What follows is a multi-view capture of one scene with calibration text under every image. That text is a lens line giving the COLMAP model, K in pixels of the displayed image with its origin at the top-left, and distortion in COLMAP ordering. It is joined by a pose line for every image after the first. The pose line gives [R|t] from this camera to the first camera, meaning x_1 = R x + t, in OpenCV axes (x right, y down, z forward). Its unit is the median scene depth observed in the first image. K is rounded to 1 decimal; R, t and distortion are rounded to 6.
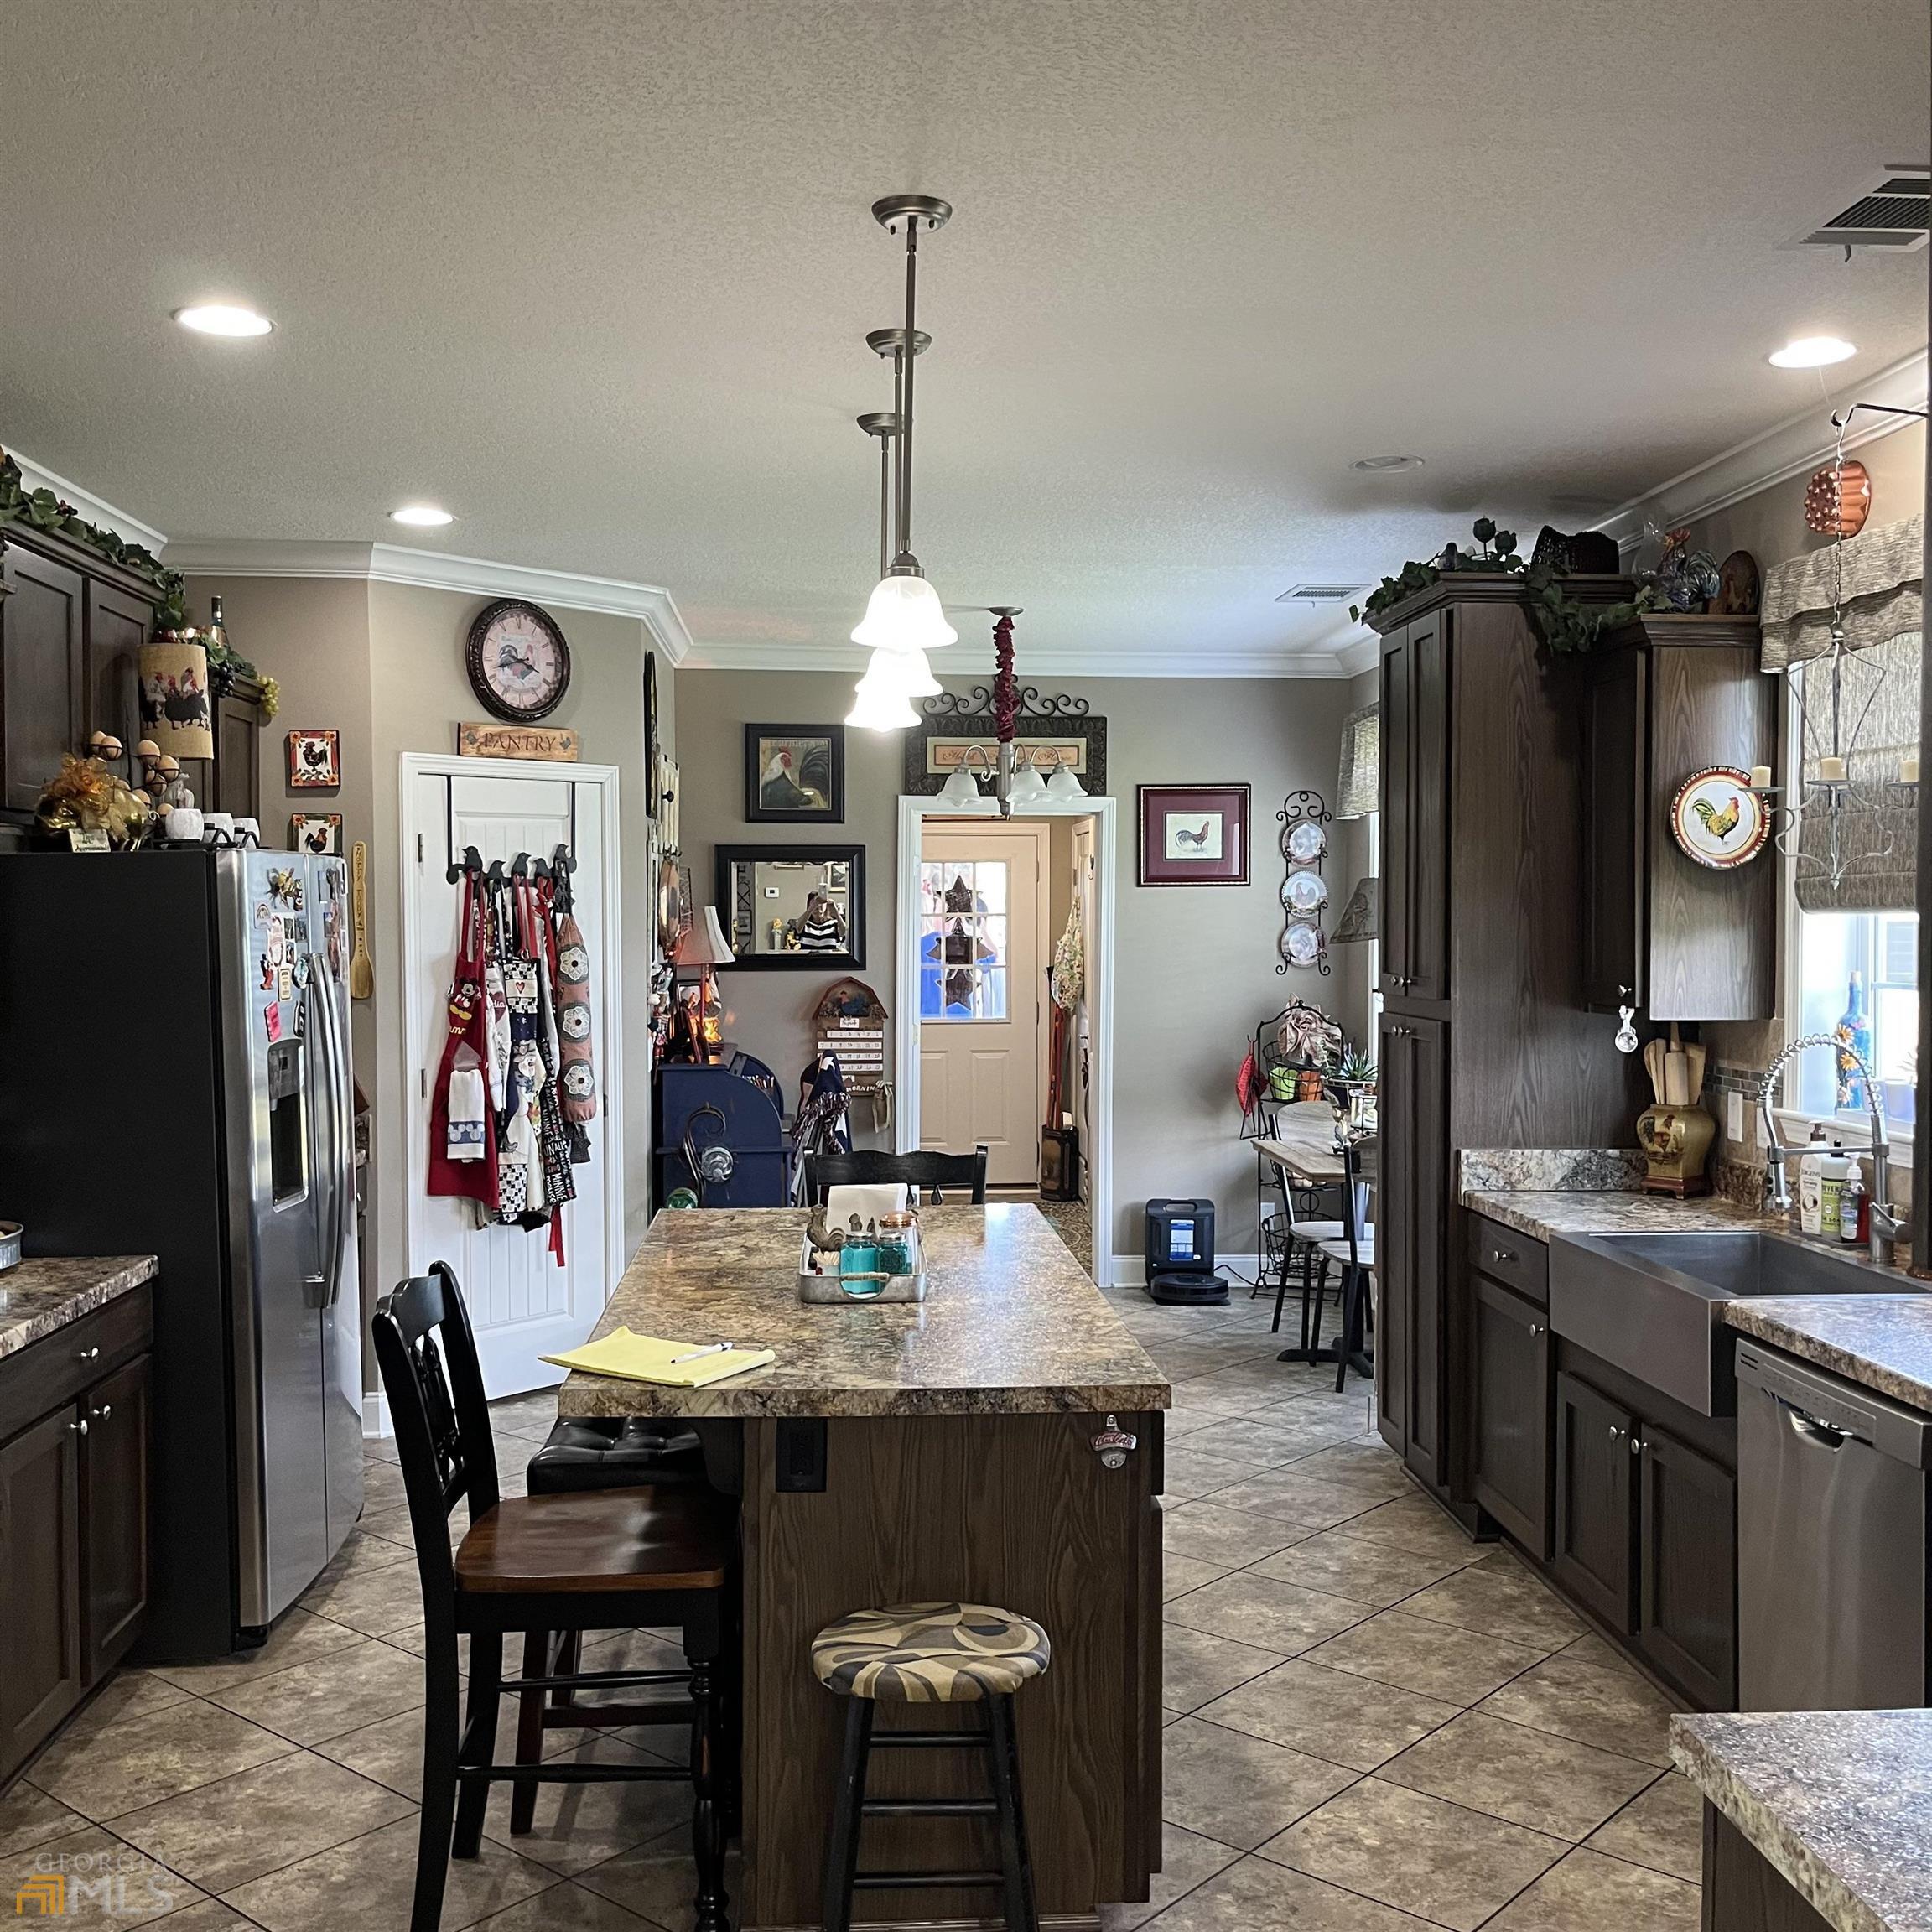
lens RADIAL K [[1960.1, 0, 982.6], [0, 1960.1, 963.2], [0, 0, 1]] dist [0.028620, 0.000000]
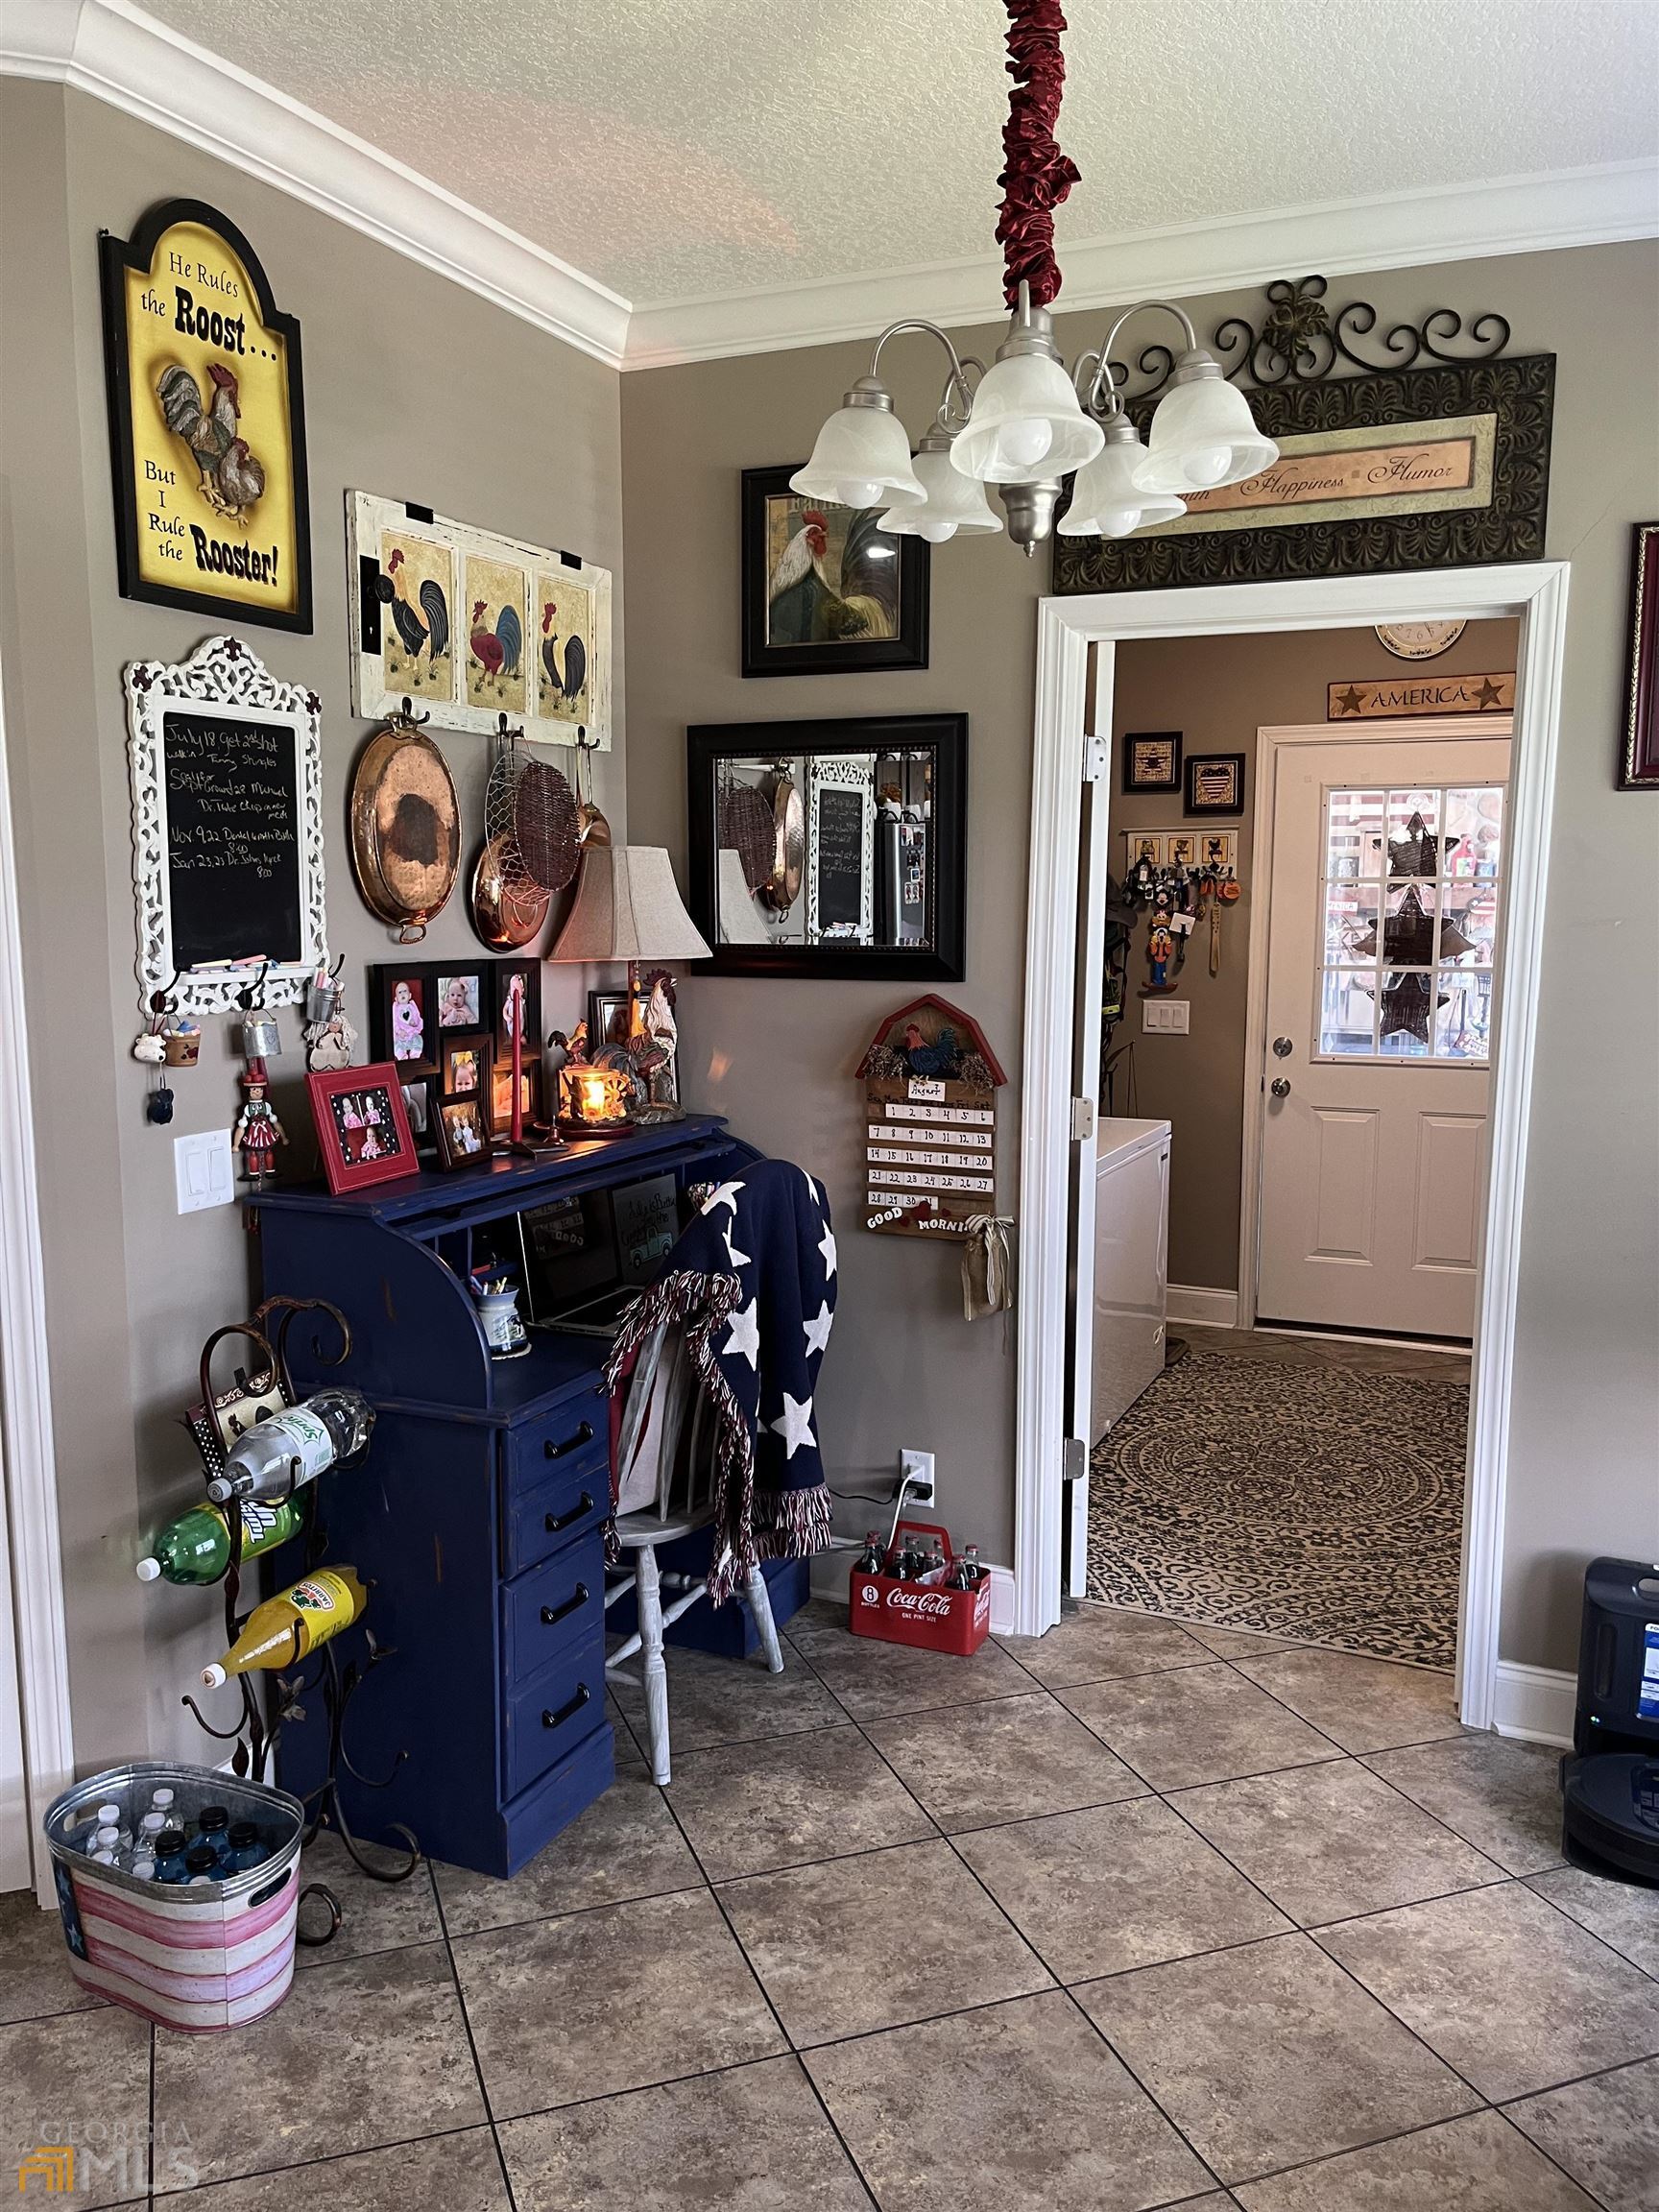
lens RADIAL K [[1698.6, 0, 812.1], [0, 1698.6, 1111.1], [0, 0, 1]] dist [0.047333, -0.073460]
pose [[0.870512, 0.066634, -0.487615, 0.110936], [-0.018274, 0.994485, 0.103276, -0.007007], [0.491807, -0.080993, 0.866929, 0.617550]]
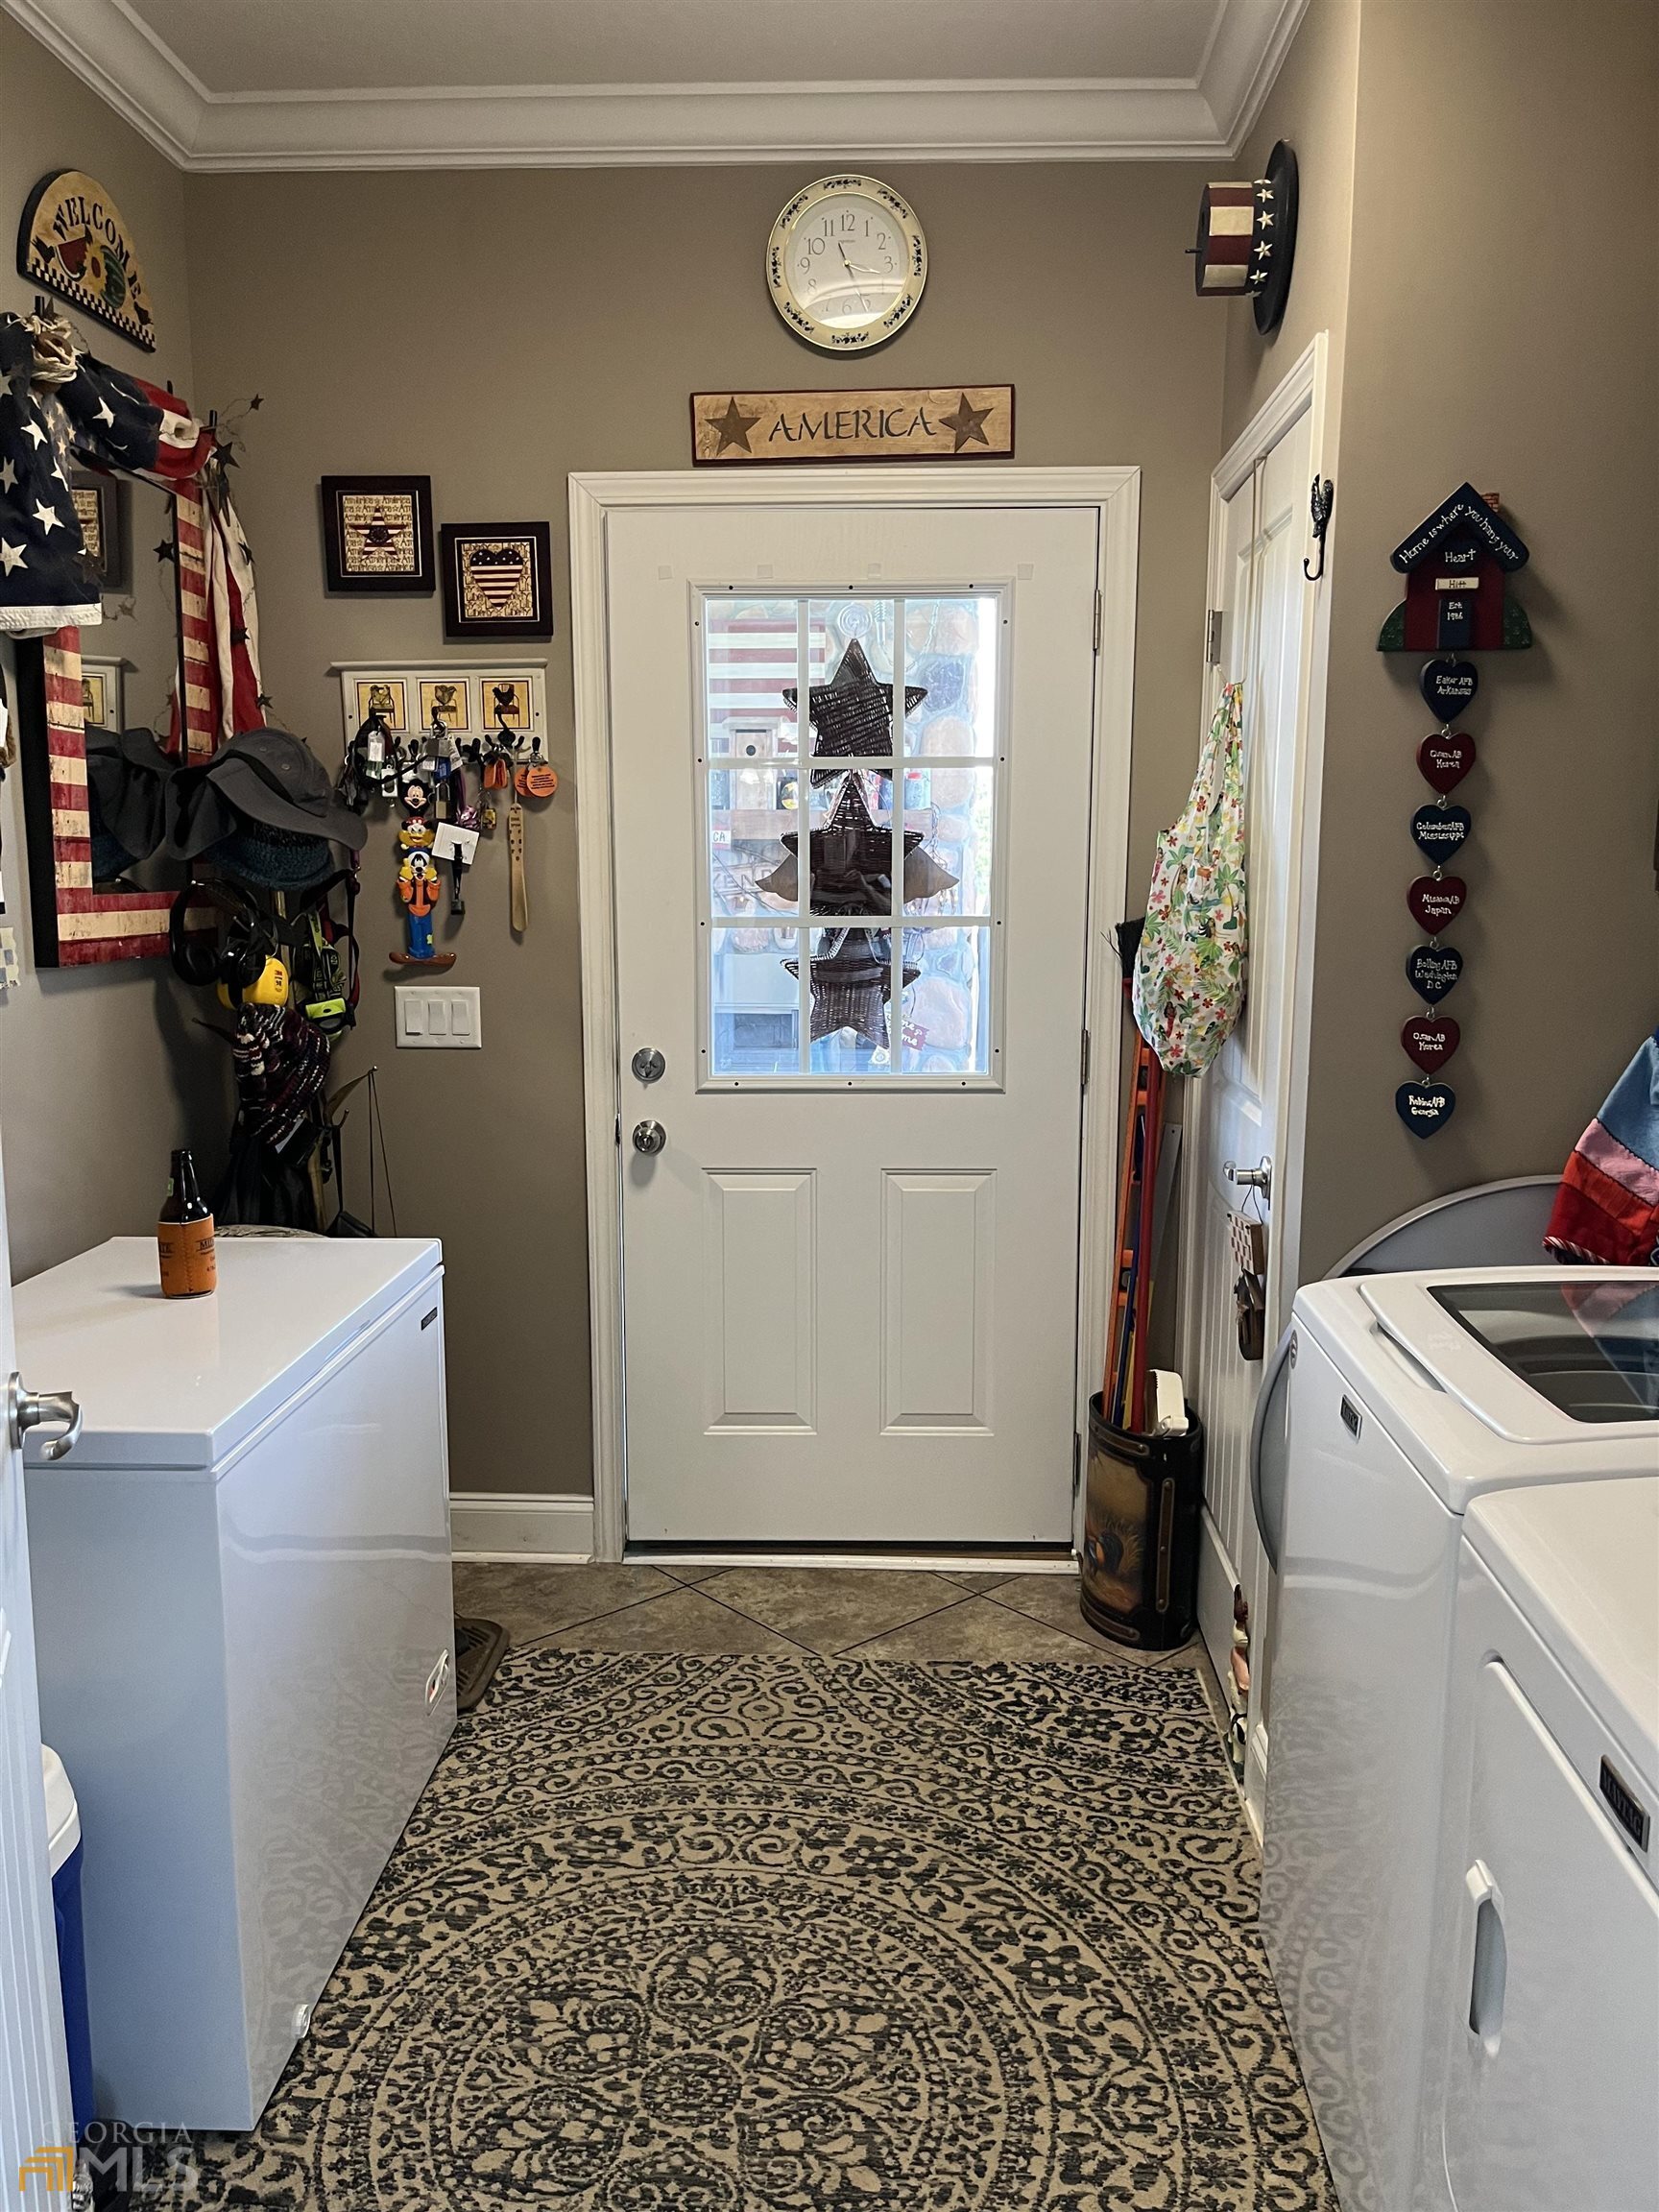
lens RADIAL K [[1698.6, 0, 826.7], [0, 1698.6, 1128.4], [0, 0, 1]] dist [0.047333, -0.073460]
pose [[0.991395, 0.022953, -0.128879, 0.028876], [-0.005792, 0.991235, 0.131980, -0.001826], [0.130779, -0.130098, 0.982838, 0.936234]]
